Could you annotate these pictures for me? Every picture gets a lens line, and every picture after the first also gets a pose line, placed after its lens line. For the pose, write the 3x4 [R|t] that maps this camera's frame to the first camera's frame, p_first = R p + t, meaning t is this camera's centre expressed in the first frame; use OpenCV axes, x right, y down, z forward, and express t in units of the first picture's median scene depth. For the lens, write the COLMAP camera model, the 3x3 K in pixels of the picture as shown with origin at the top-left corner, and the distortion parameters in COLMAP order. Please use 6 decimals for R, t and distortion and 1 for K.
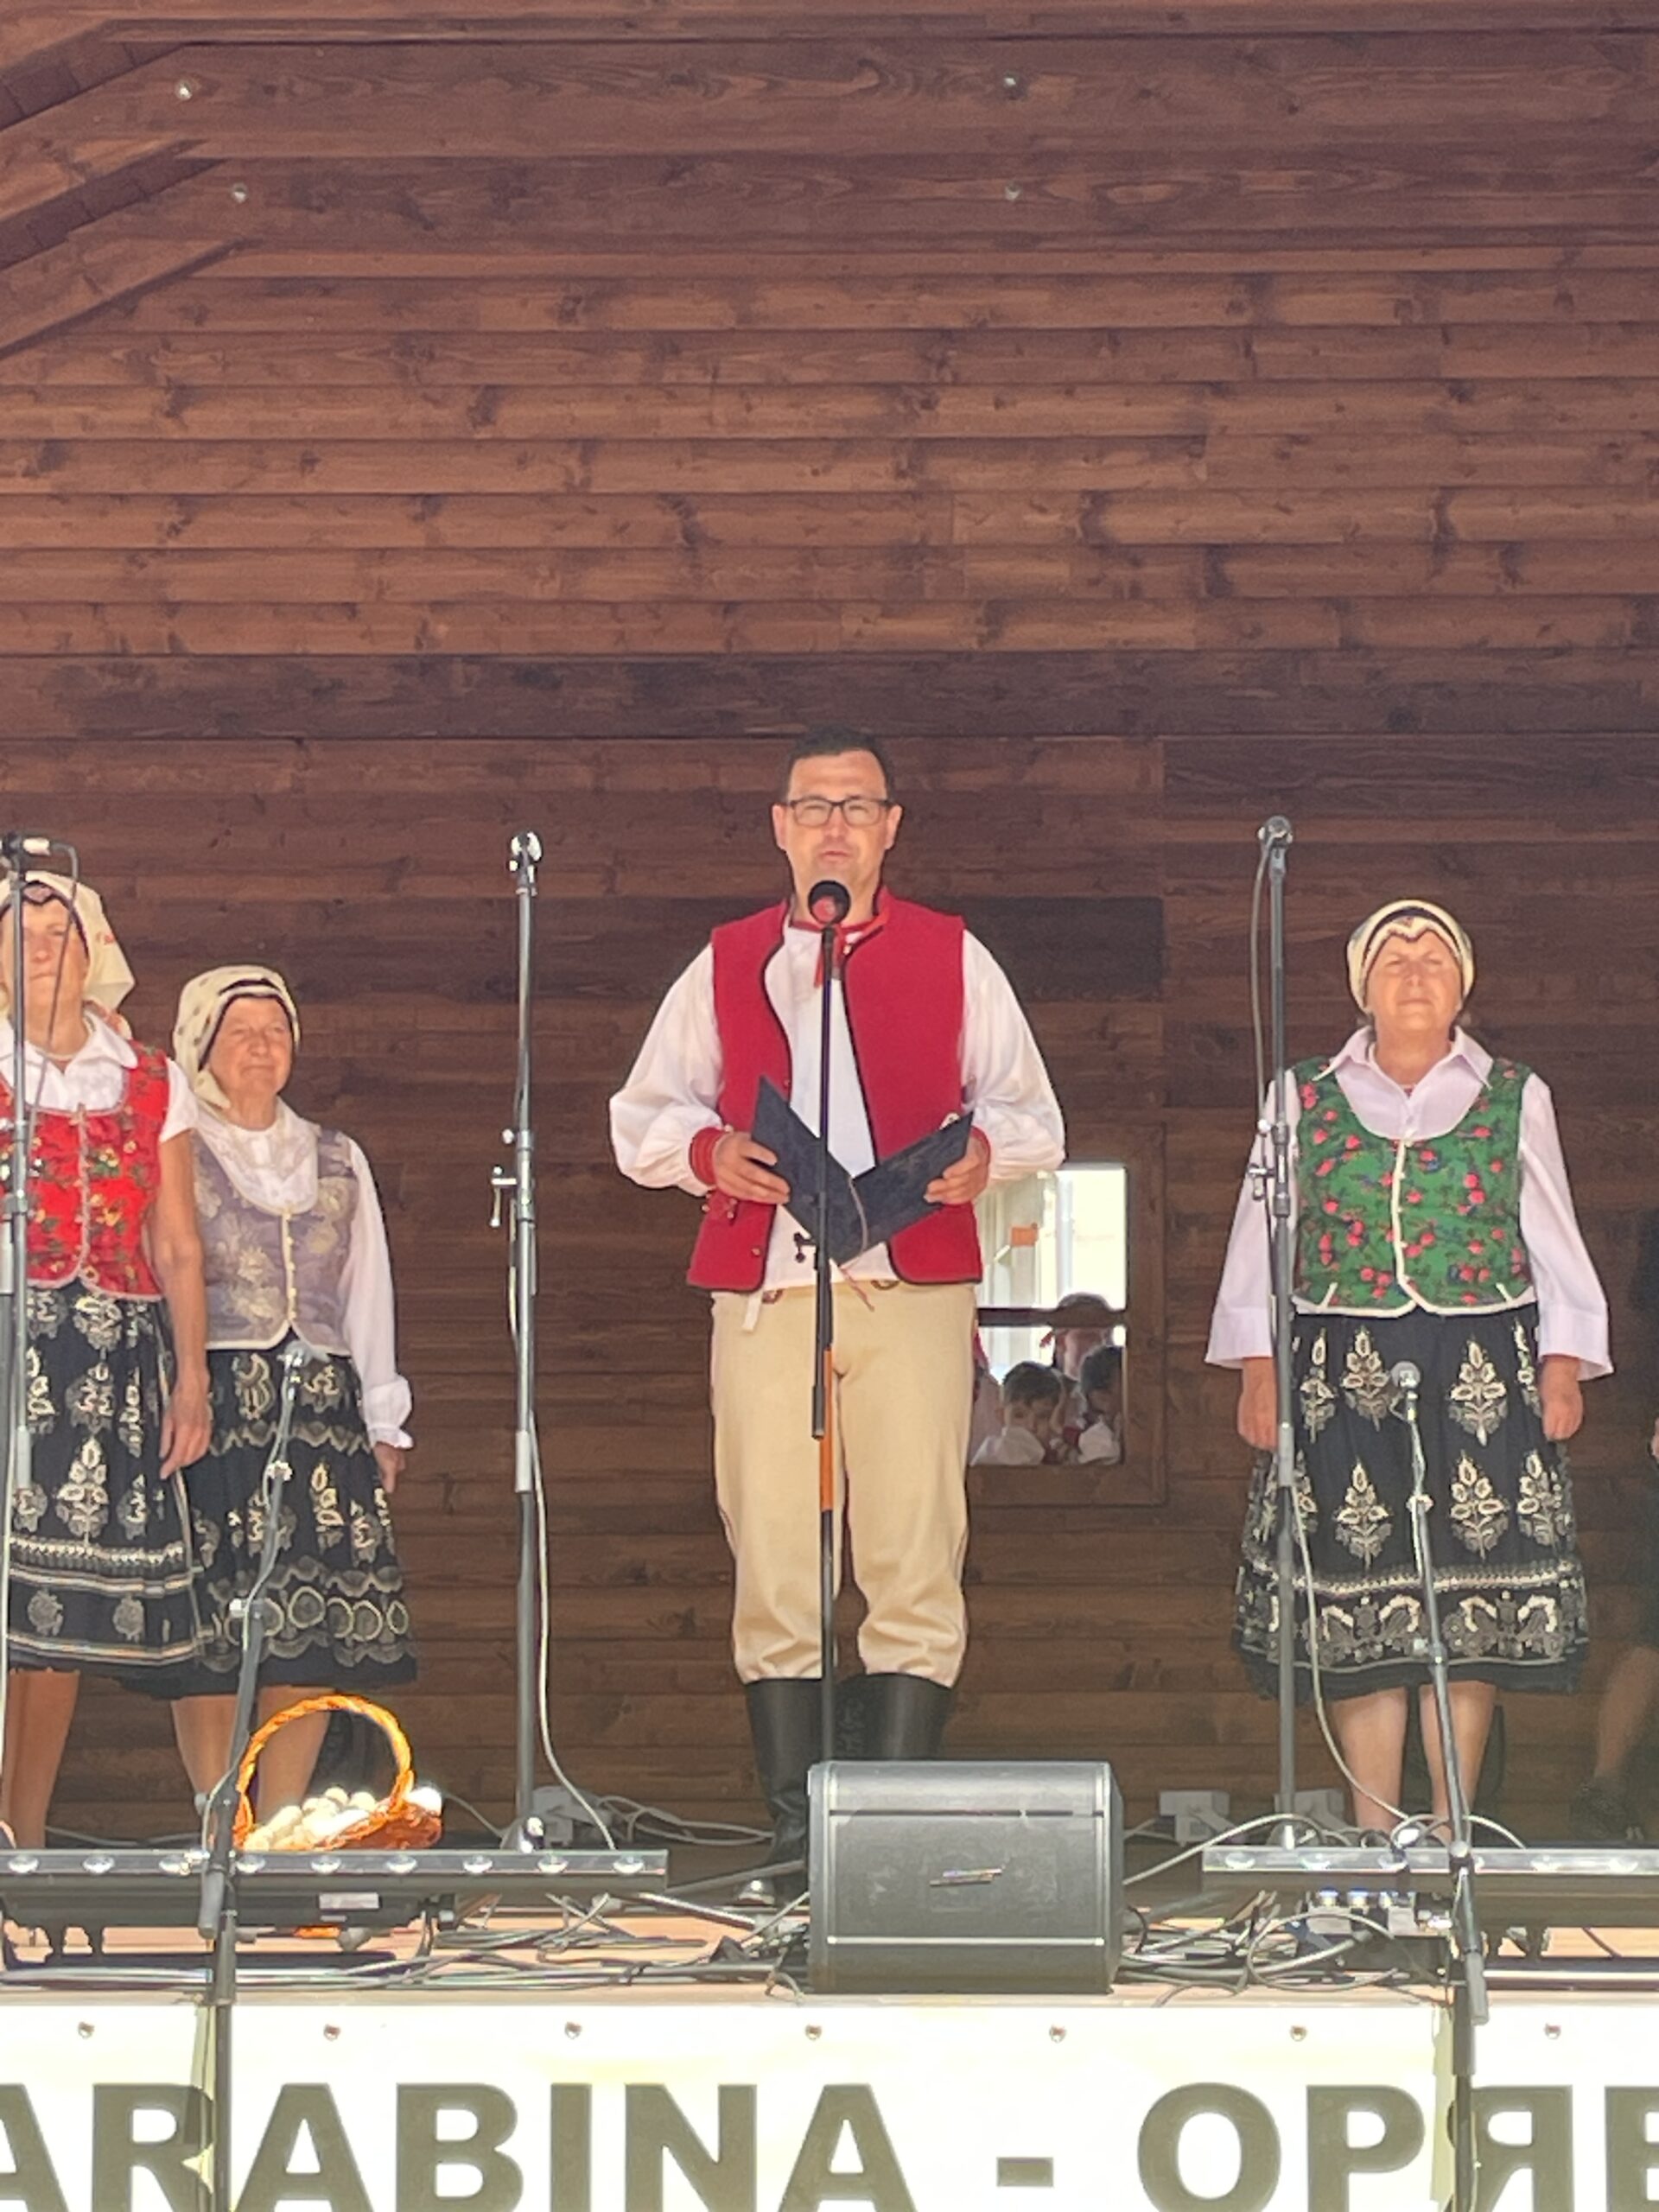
lens RADIAL K [[5948.1, 0, 761.1], [0, 5948.1, 1067.7], [0, 0, 1]] dist [0.075416, -0.019647]
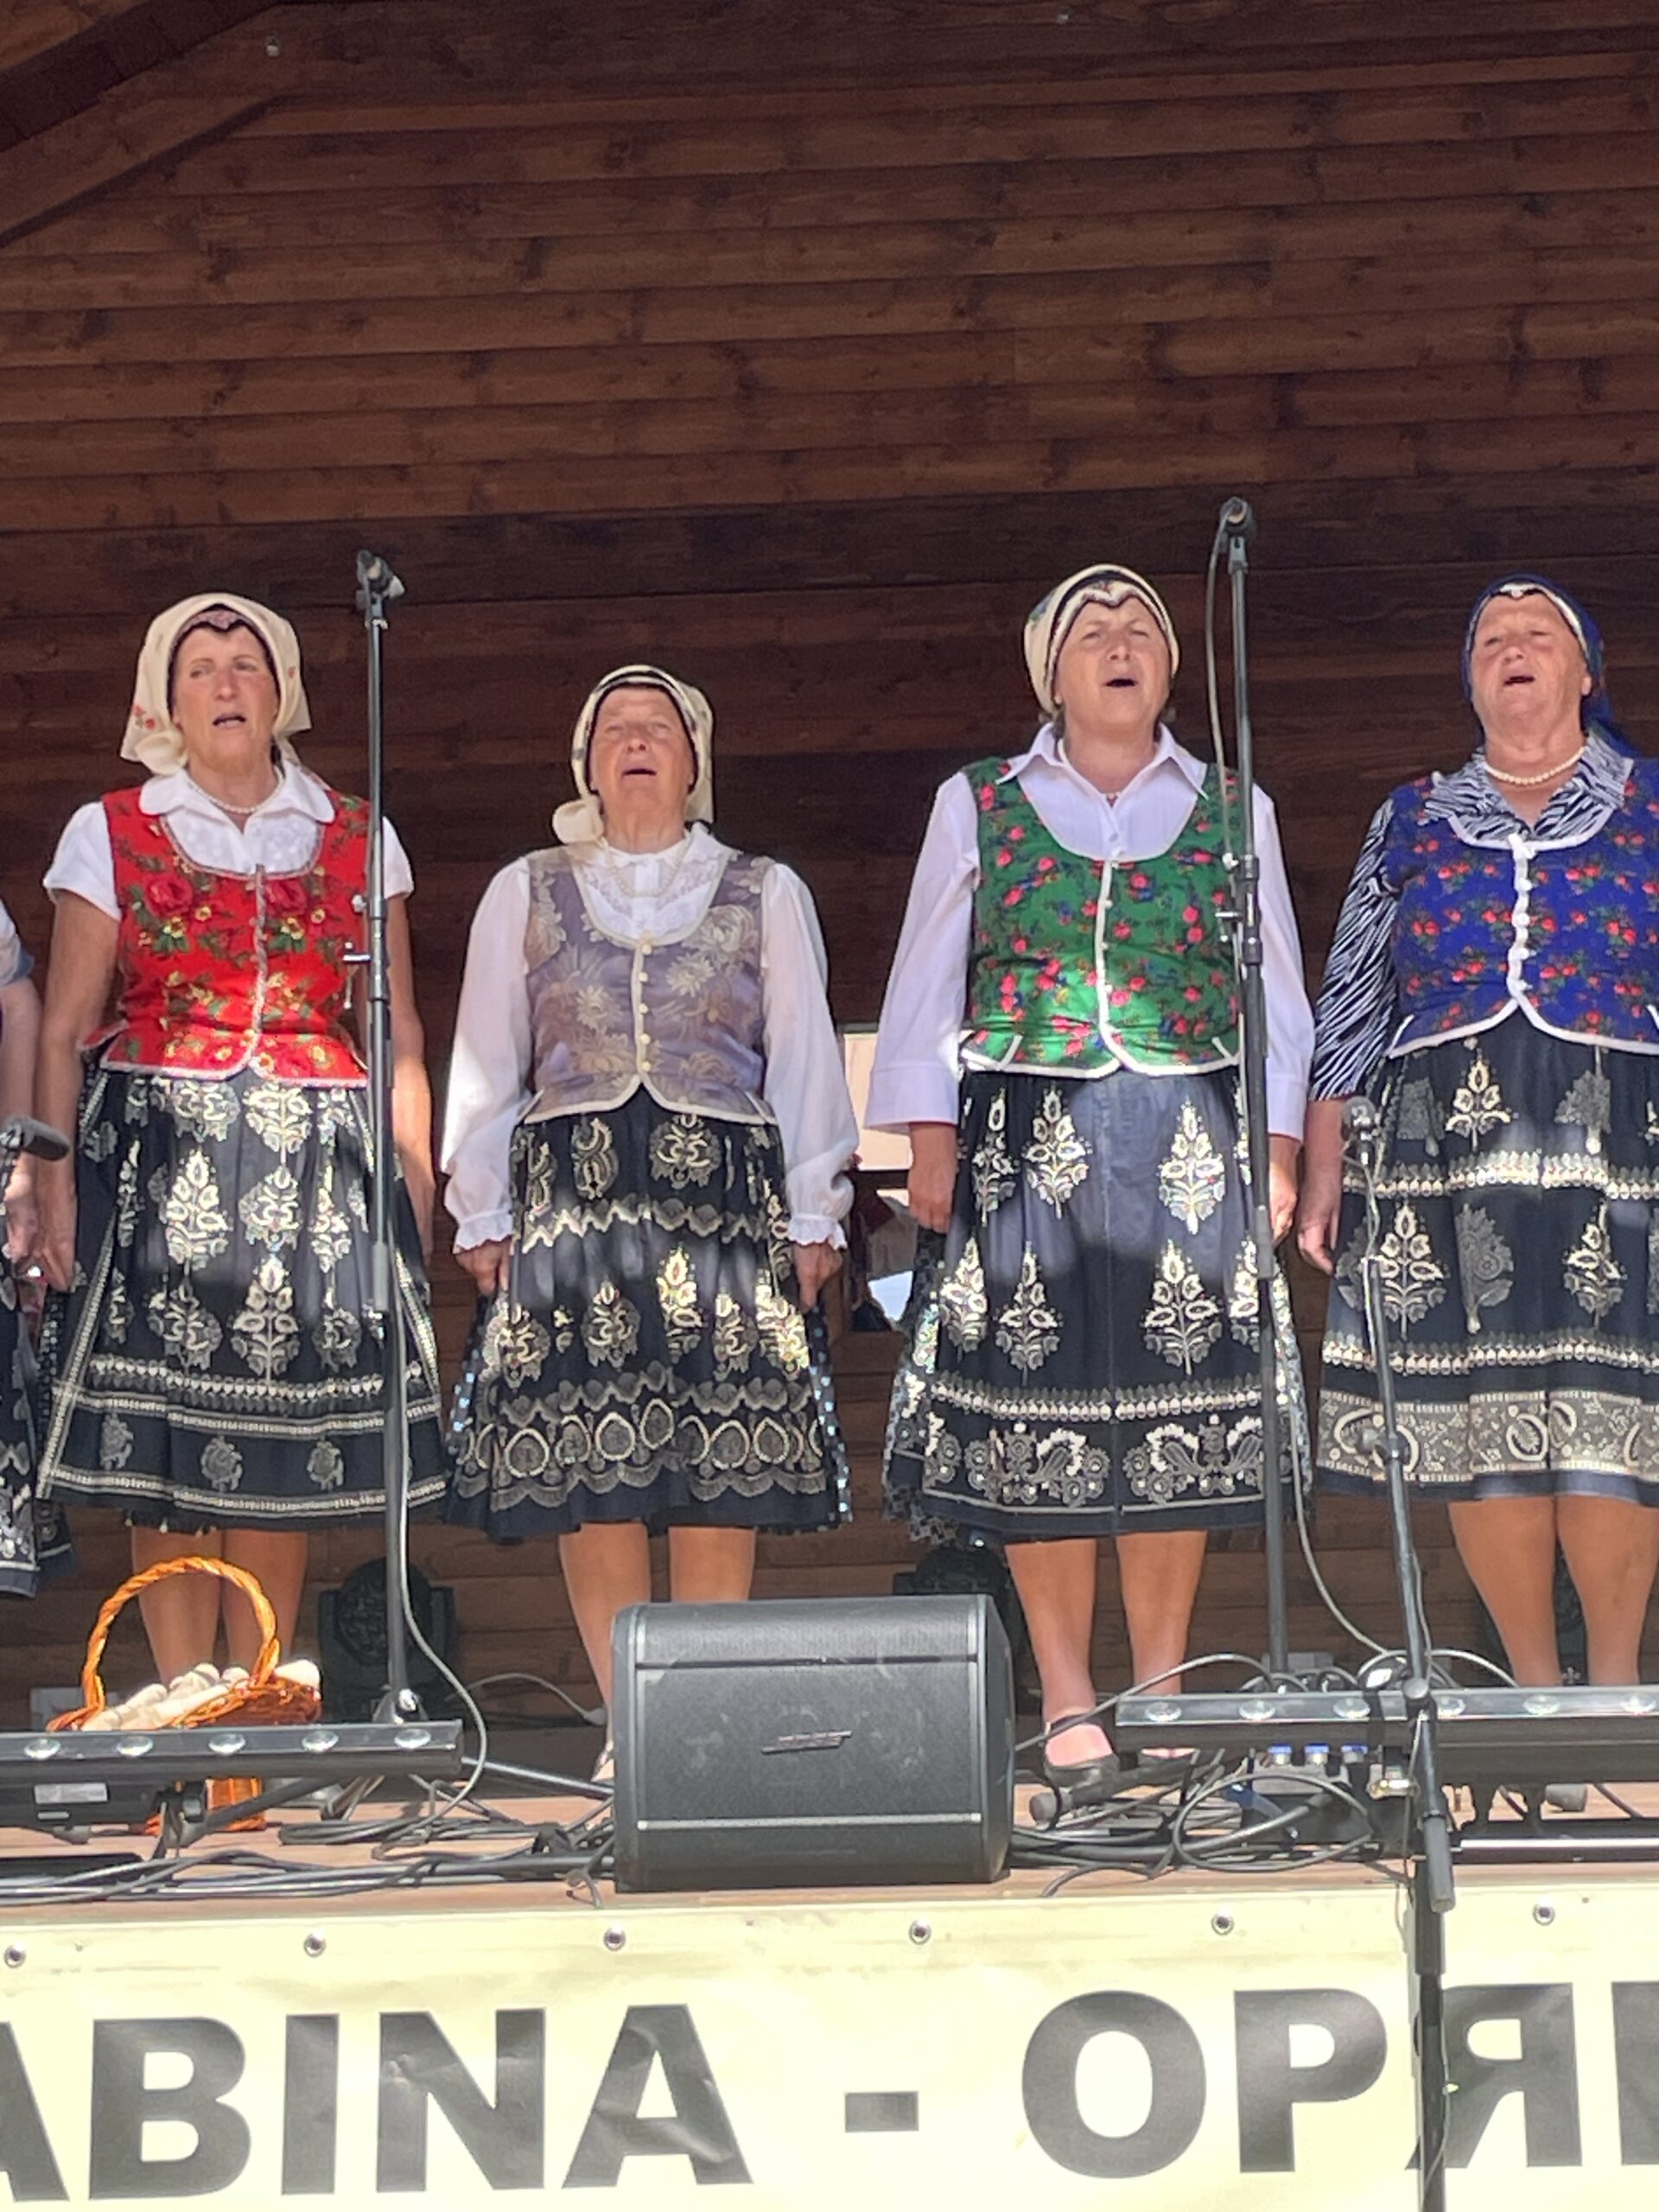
lens RADIAL K [[5387.1, 0, 829.5], [0, 5387.1, 1106.0], [0, 0, 1]] dist [0.090101, 0.338172]
pose [[0.999023, -0.031195, -0.031298, 0.025955], [0.031662, 0.999393, 0.014539, 0.016568], [0.030826, -0.015516, 0.999404, 0.114482]]
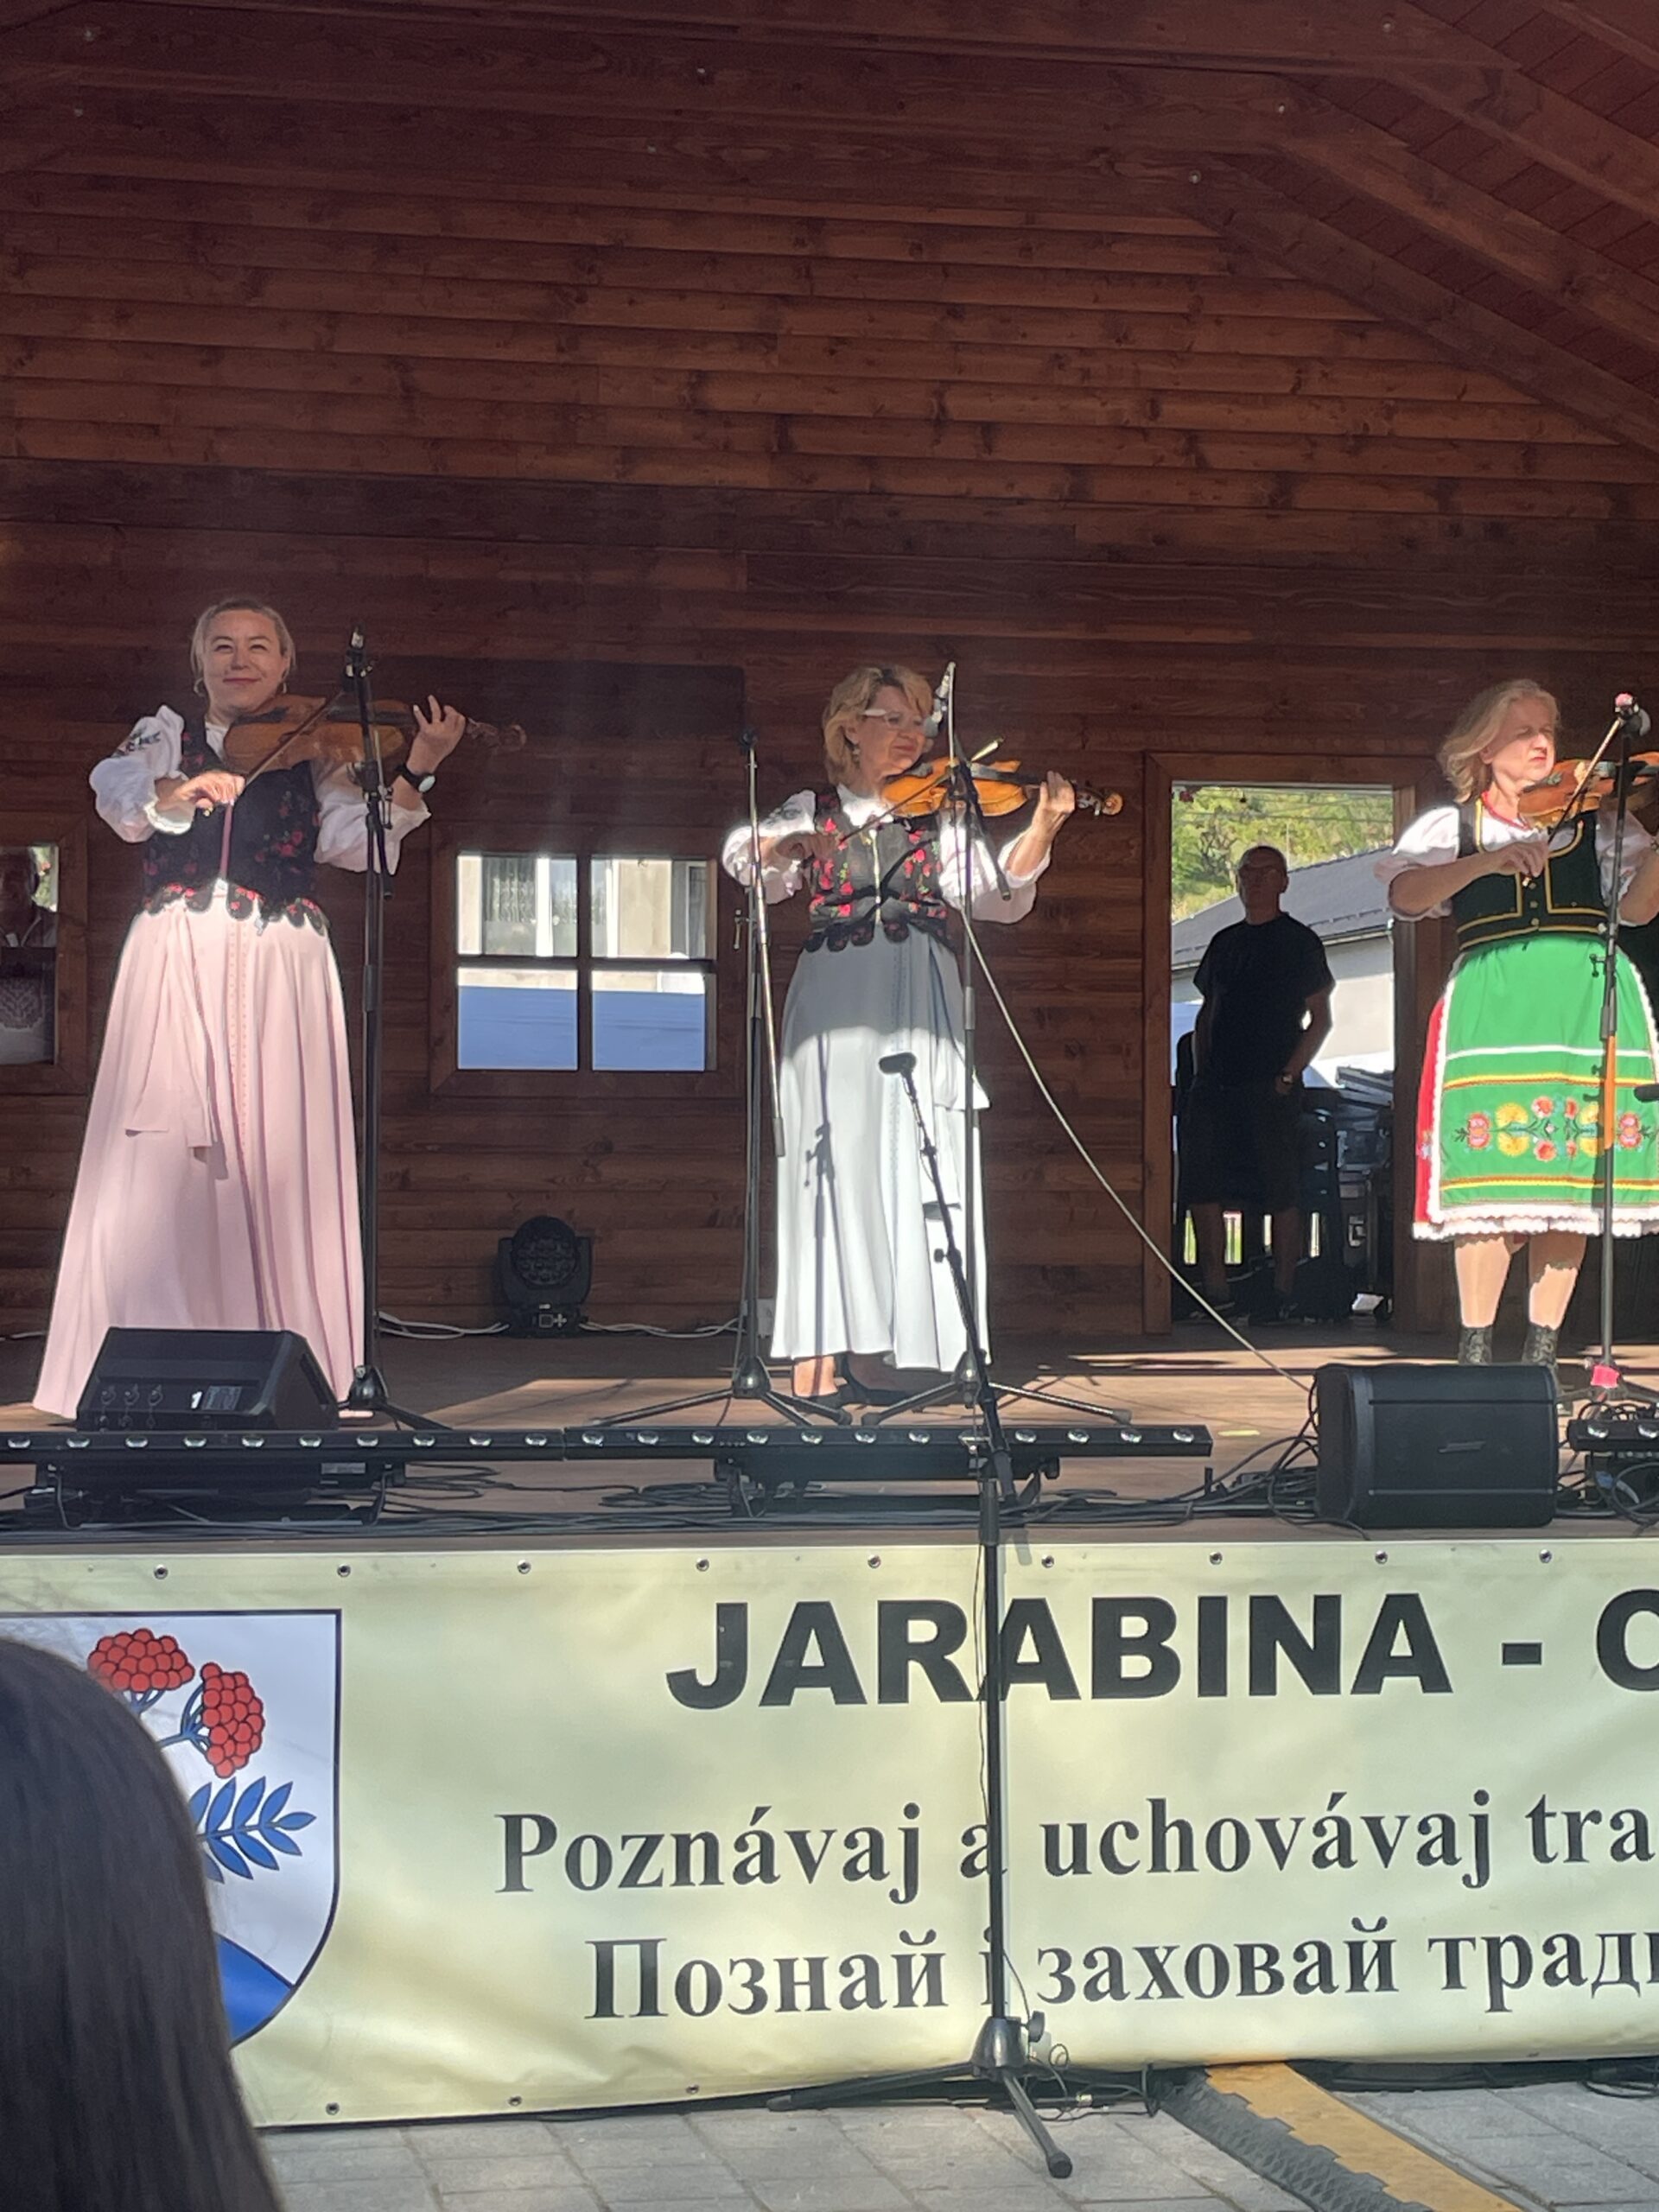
lens RADIAL K [[4151.9, 0, 829.5], [0, 4151.9, 1106.0], [0, 0, 1]] dist [0.077539, -0.143041]
pose [[0.971838, 0.009554, 0.235457, -0.141968], [-0.030510, 0.995869, 0.085523, -0.009858], [-0.233667, -0.090298, 0.968115, 0.036494]]
